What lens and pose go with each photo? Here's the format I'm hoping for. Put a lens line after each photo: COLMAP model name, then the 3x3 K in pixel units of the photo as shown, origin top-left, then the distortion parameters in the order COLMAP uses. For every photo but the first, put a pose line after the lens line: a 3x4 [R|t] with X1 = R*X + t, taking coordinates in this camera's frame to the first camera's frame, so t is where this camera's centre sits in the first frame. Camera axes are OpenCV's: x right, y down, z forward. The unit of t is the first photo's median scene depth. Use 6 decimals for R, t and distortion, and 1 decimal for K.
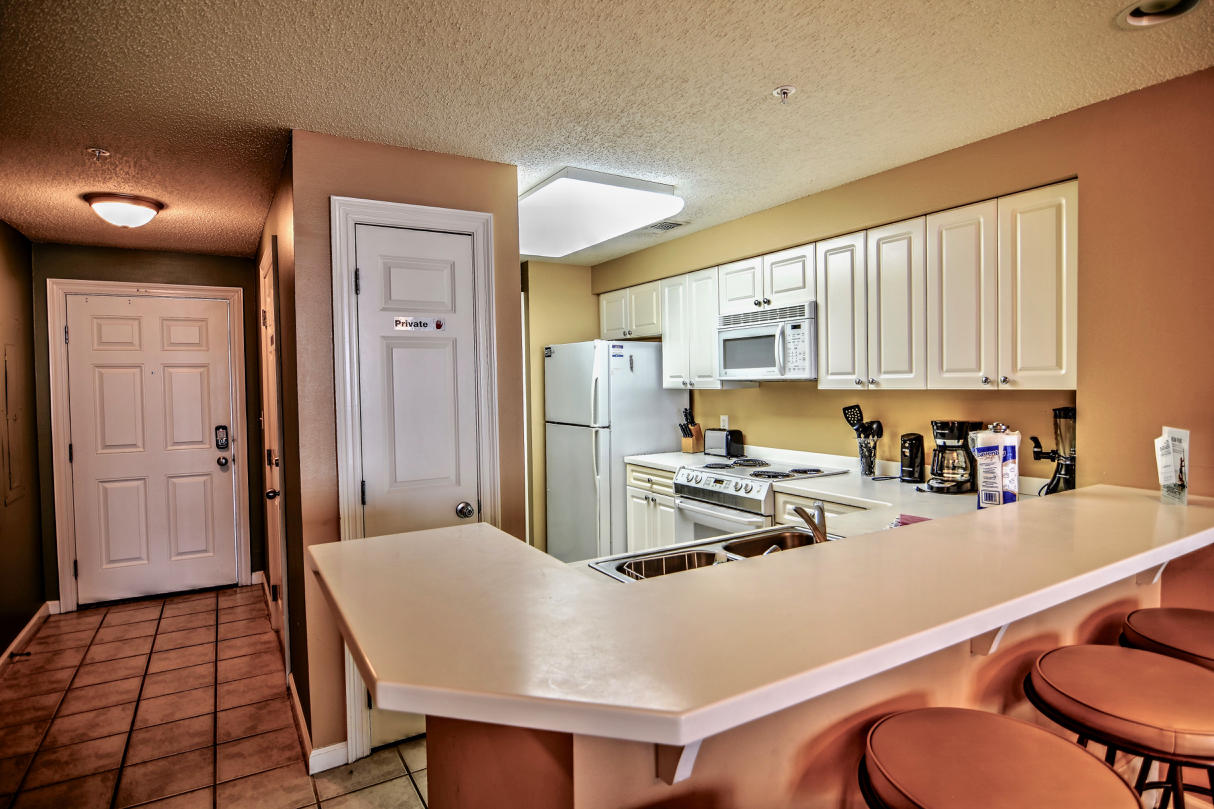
lens RADIAL K [[659.9, 0, 607.6], [0, 659.9, 401.5], [0, 0, 1]] dist [-0.003440, -0.000288]
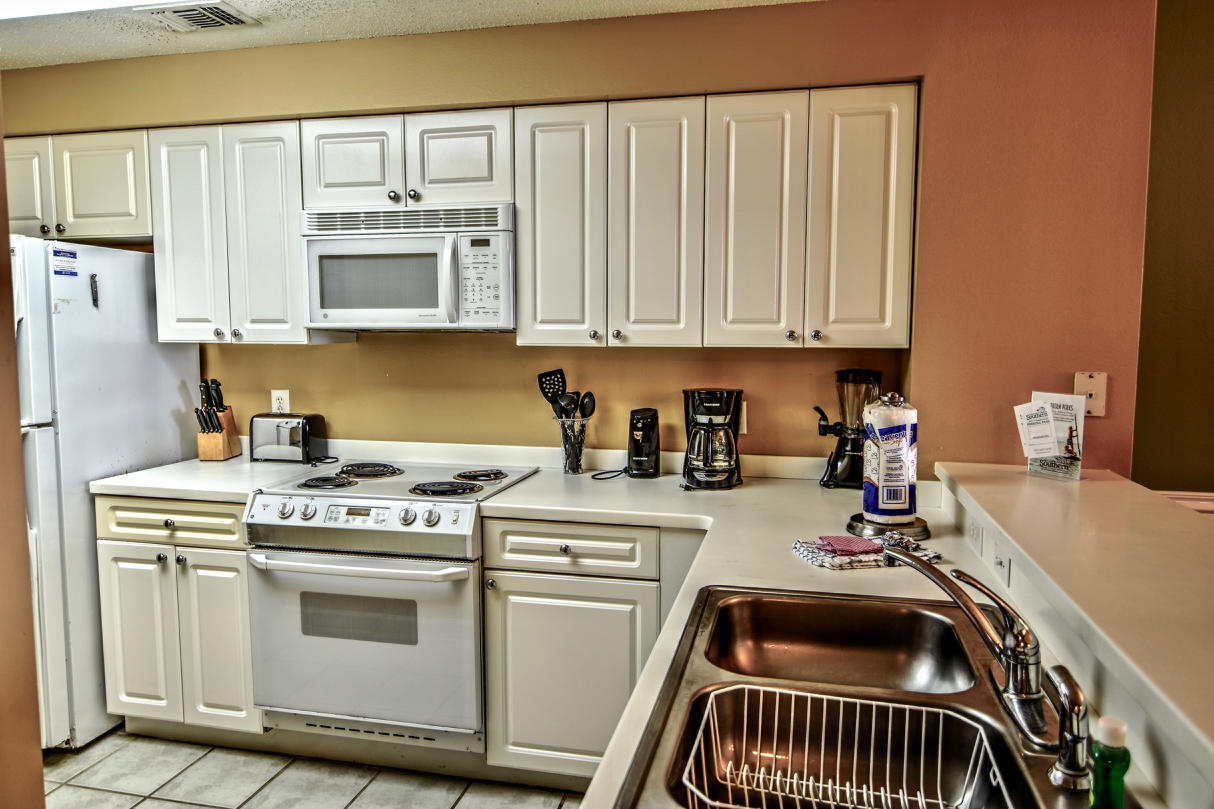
lens RADIAL K [[854.5, 0, 606.7], [0, 854.5, 401.3], [0, 0, 1]] dist [0.006921, -0.005785]
pose [[0.690509, -0.044697, 0.721941, -0.203054], [0.008866, 0.998537, 0.053342, -0.007749], [-0.723269, -0.030433, 0.689895, 0.353596]]
